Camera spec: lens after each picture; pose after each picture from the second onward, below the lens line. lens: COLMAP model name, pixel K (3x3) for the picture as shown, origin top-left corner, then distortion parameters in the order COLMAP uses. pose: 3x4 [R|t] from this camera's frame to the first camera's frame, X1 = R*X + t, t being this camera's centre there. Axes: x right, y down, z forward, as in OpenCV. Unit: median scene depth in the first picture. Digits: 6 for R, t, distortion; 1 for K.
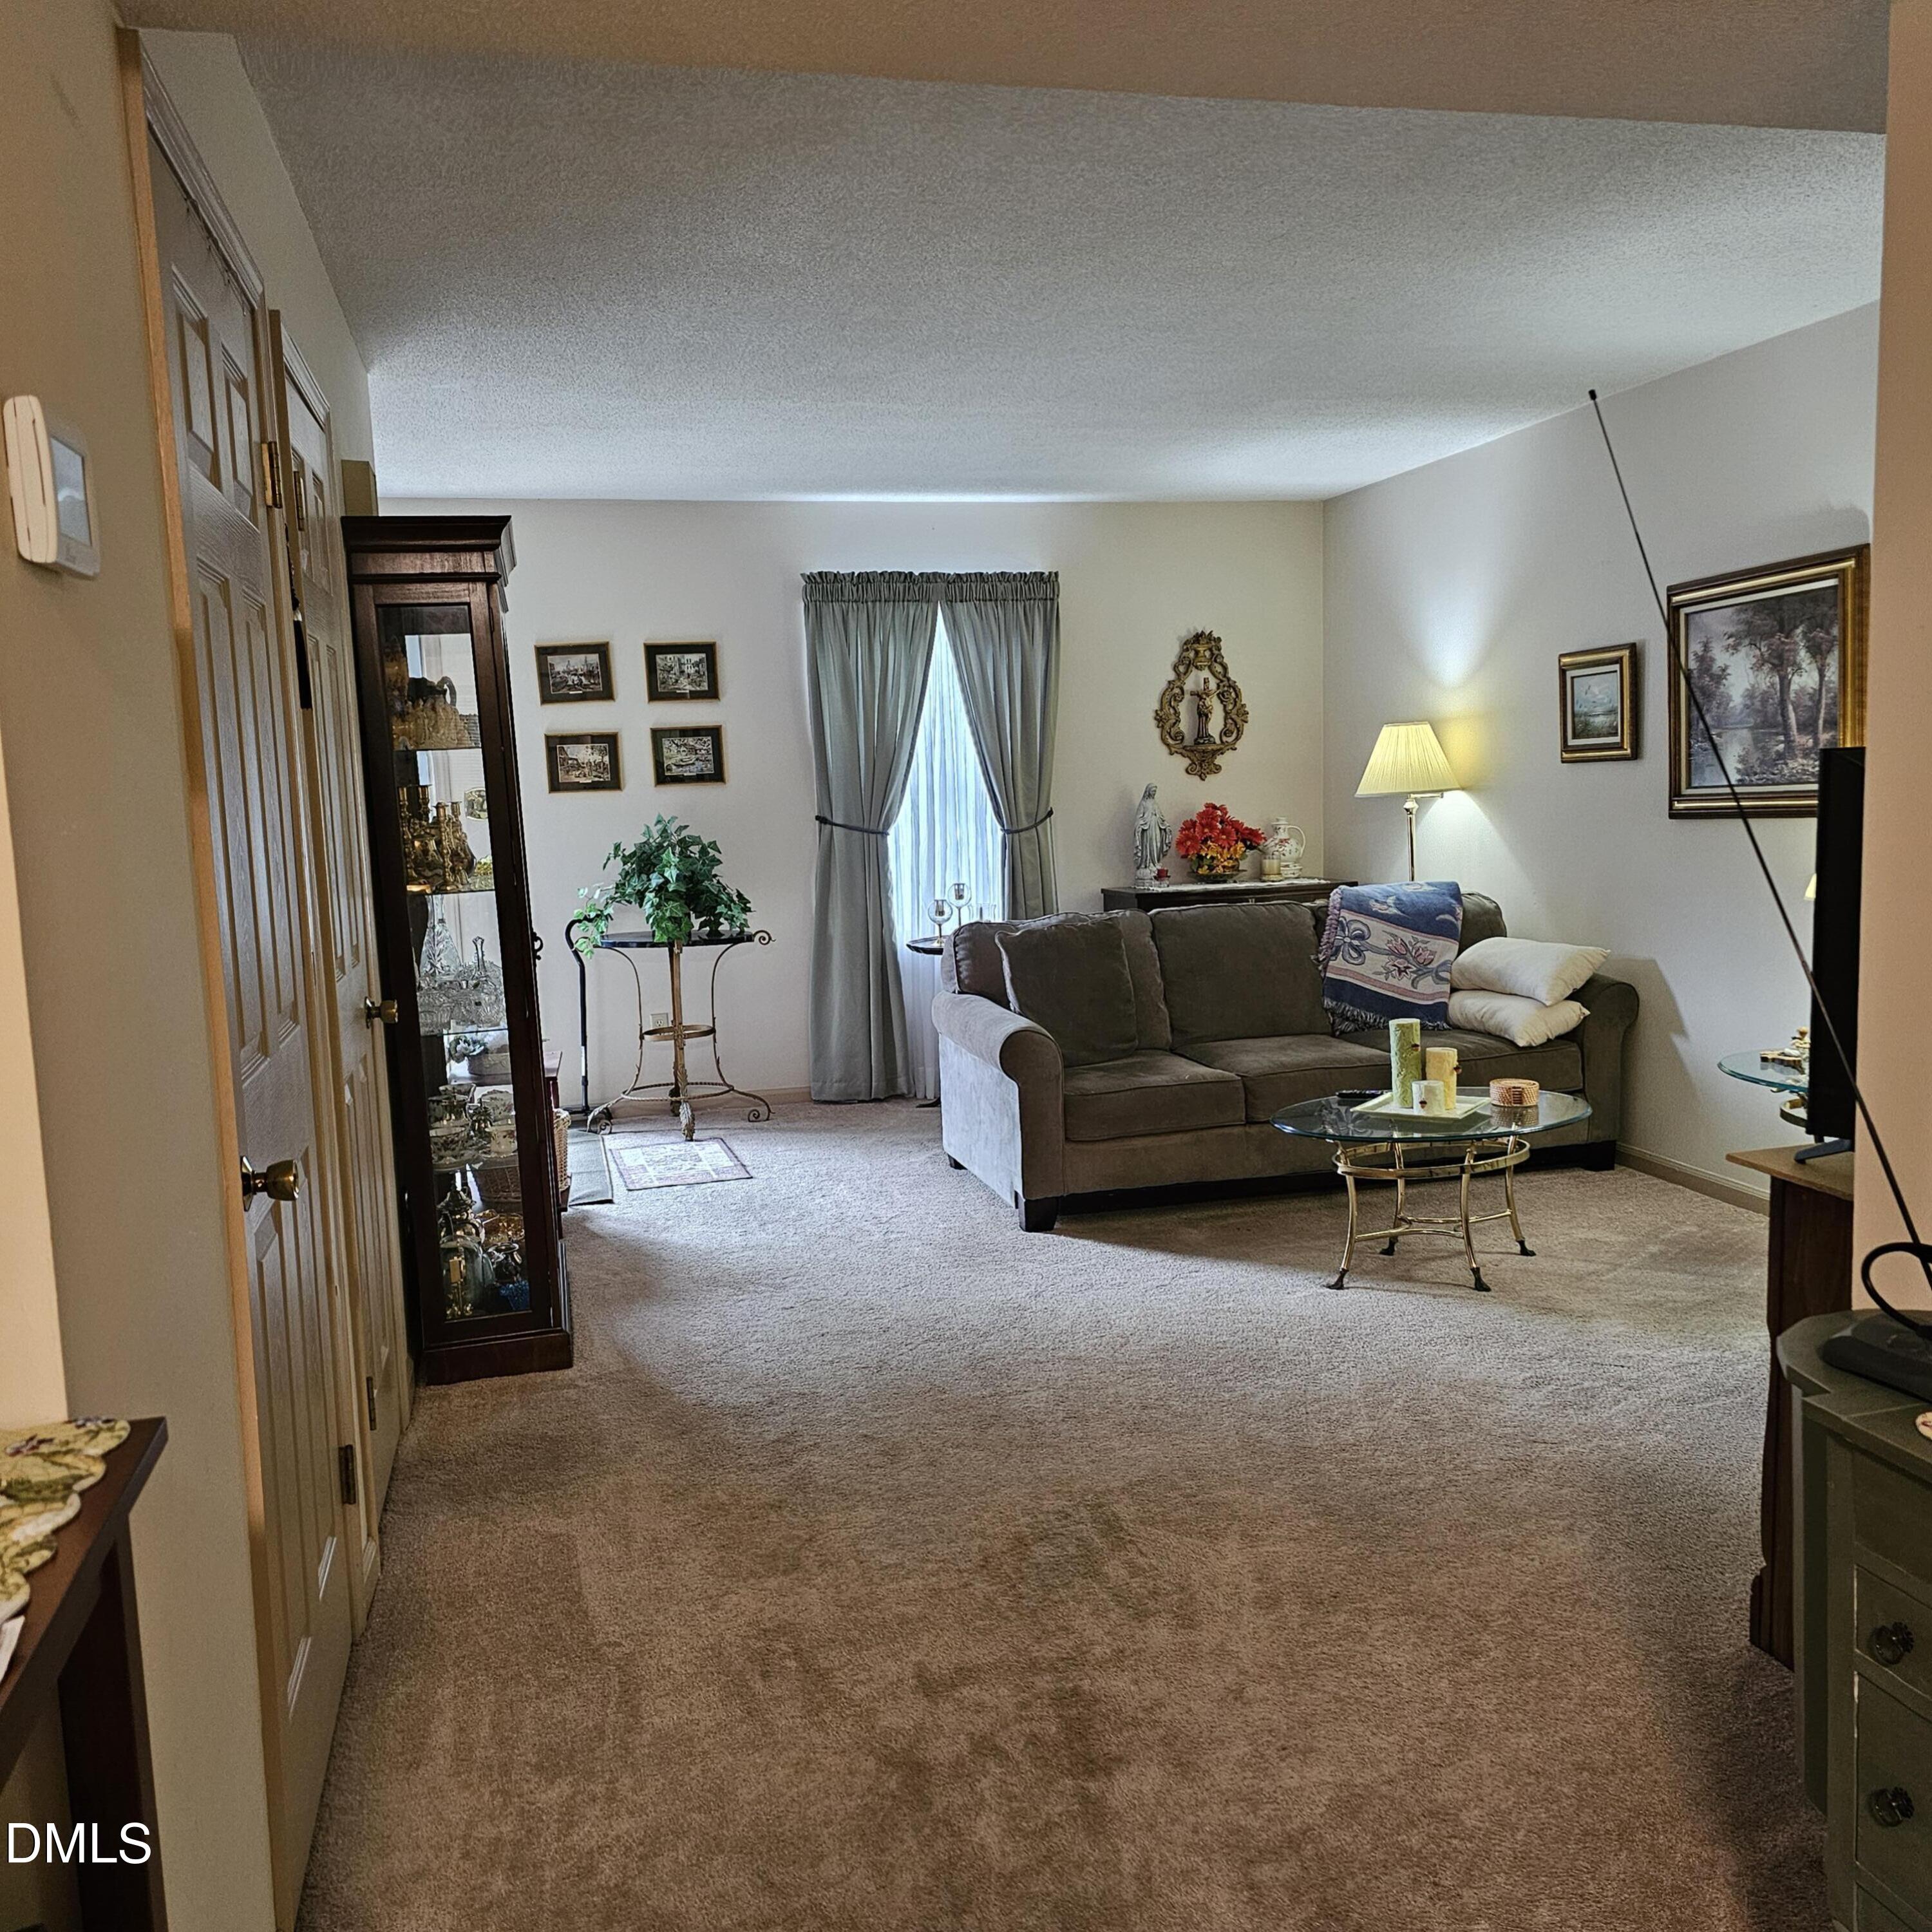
lens RADIAL K [[1731.3, 0, 964.1], [0, 1731.3, 966.3], [0, 0, 1]] dist [0.079264, -0.101494]
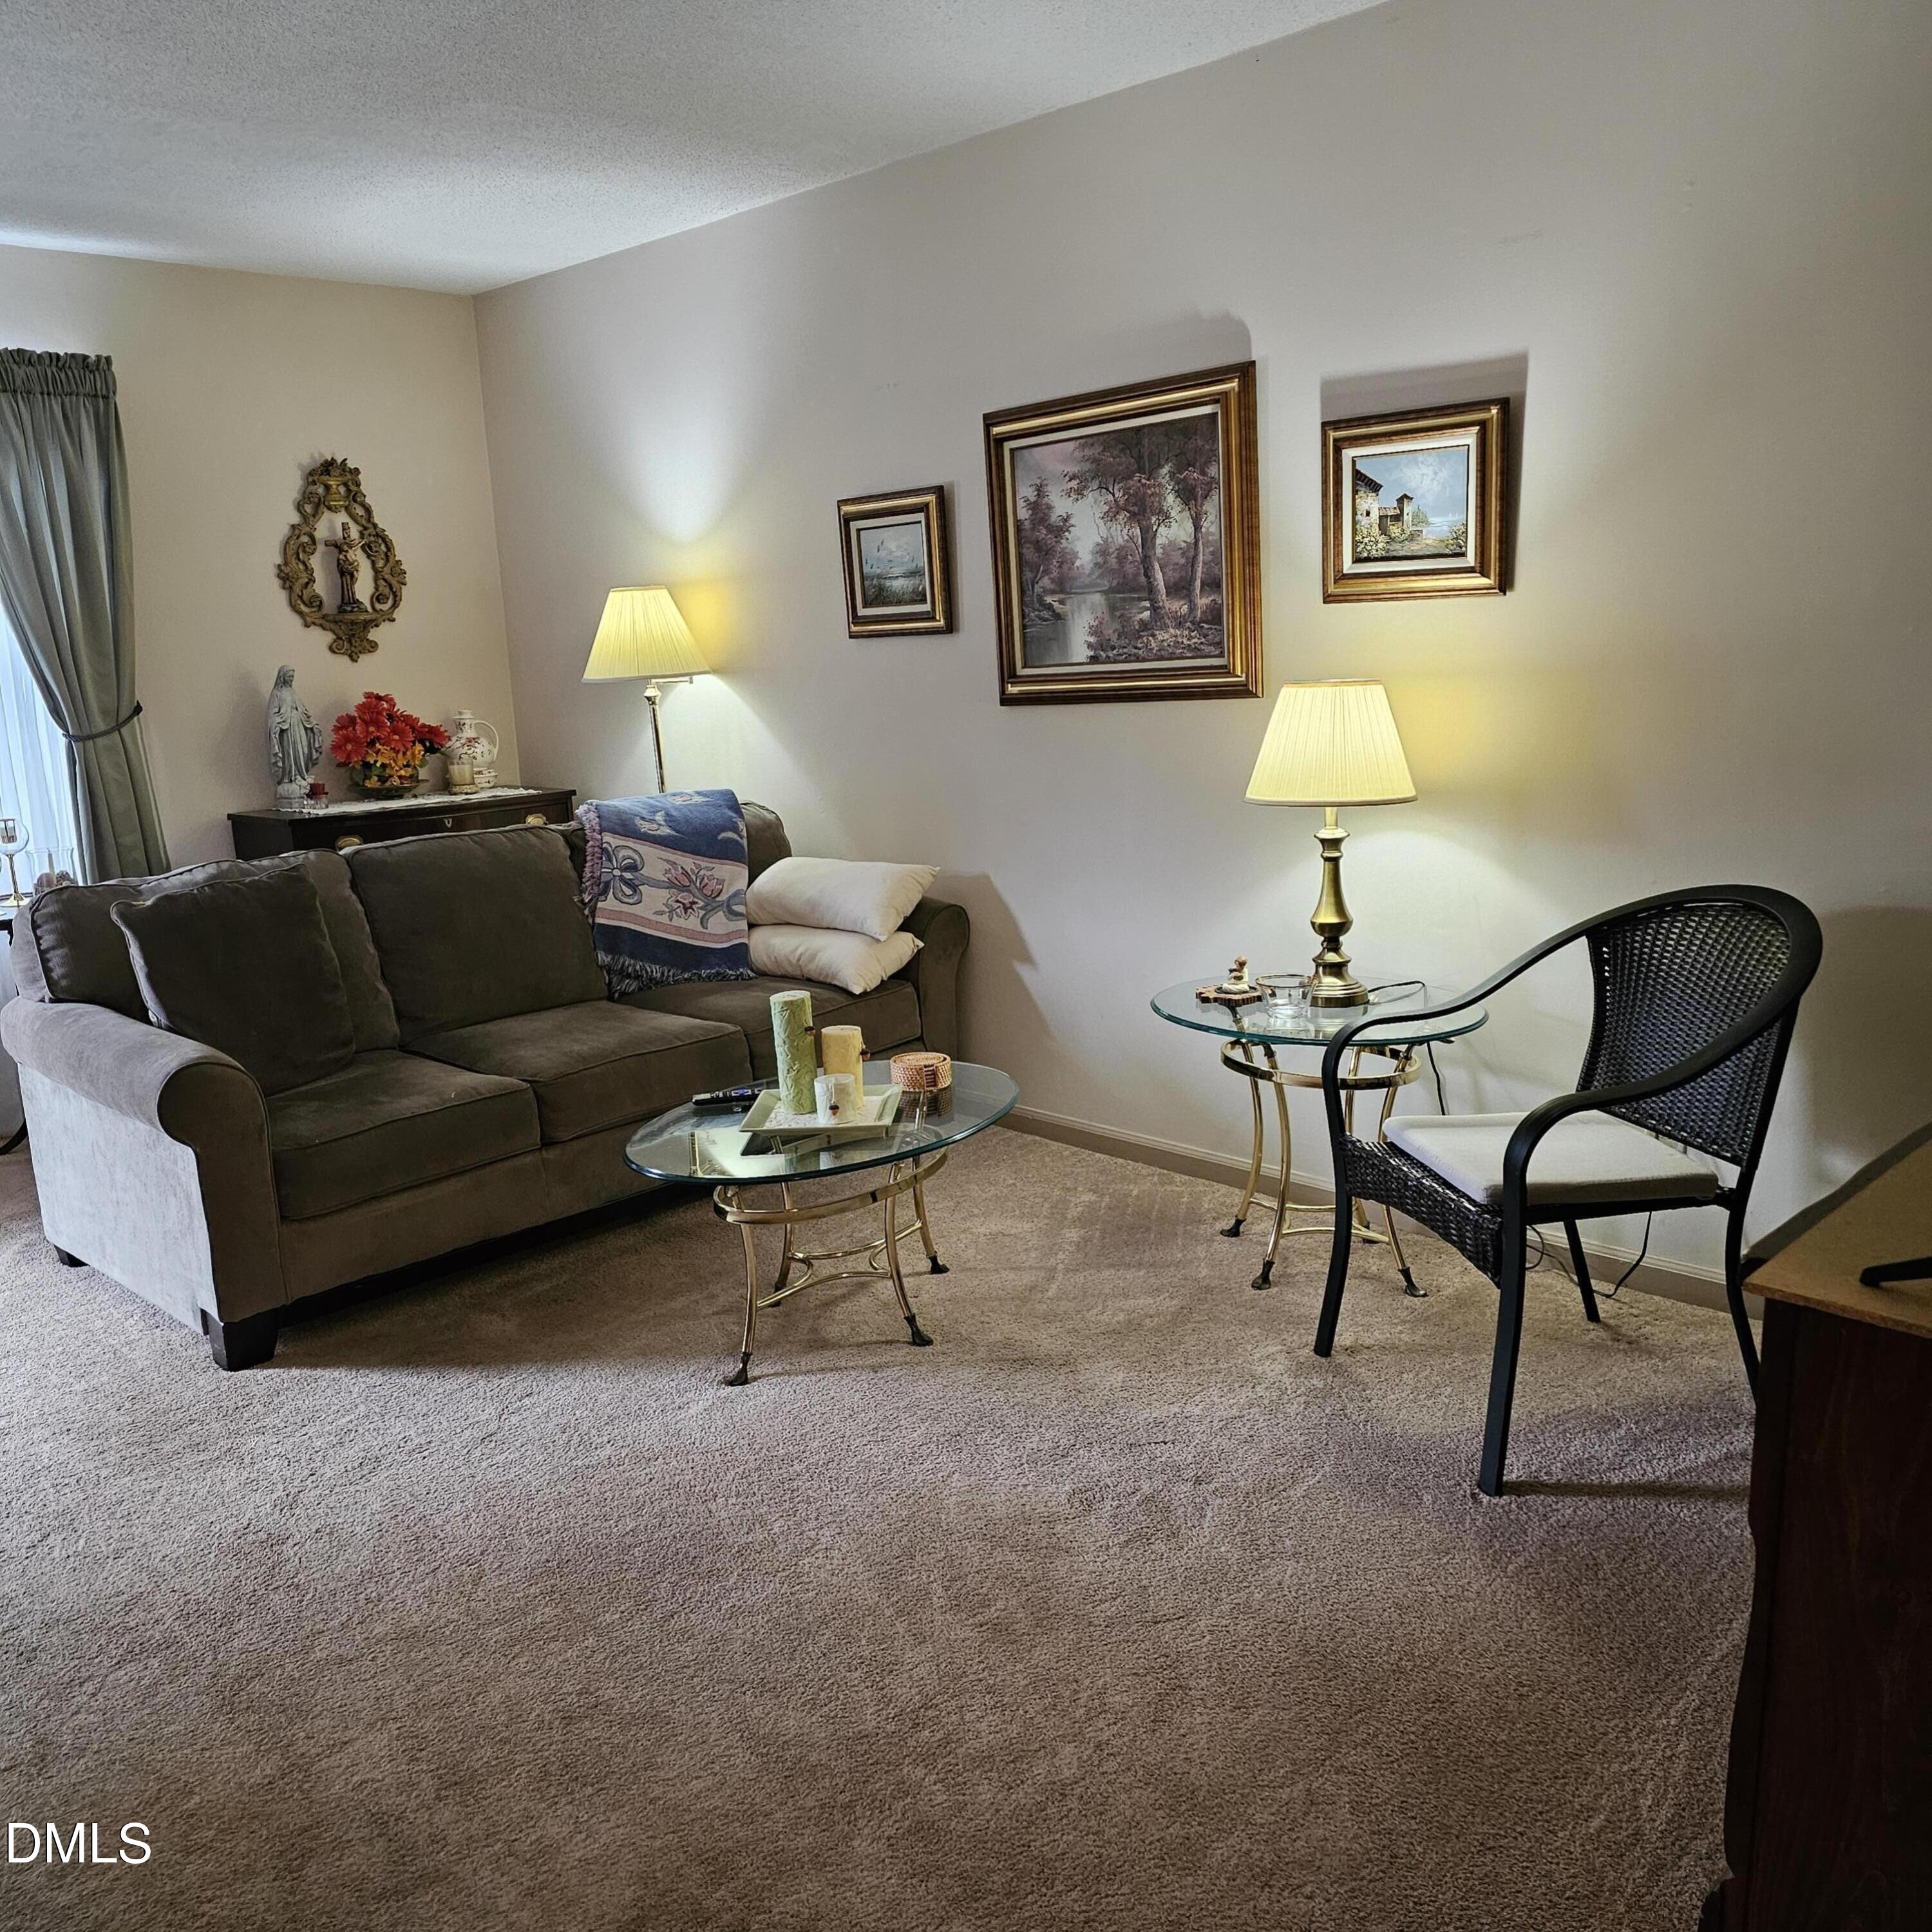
lens RADIAL K [[1731.3, 0, 974.2], [0, 1731.3, 1005.4], [0, 0, 1]] dist [0.079264, -0.101494]
pose [[0.861953, -0.107344, 0.495494, -0.031189], [0.064841, 0.992643, 0.102249, -0.027515], [-0.502824, -0.056005, 0.862572, 0.284975]]
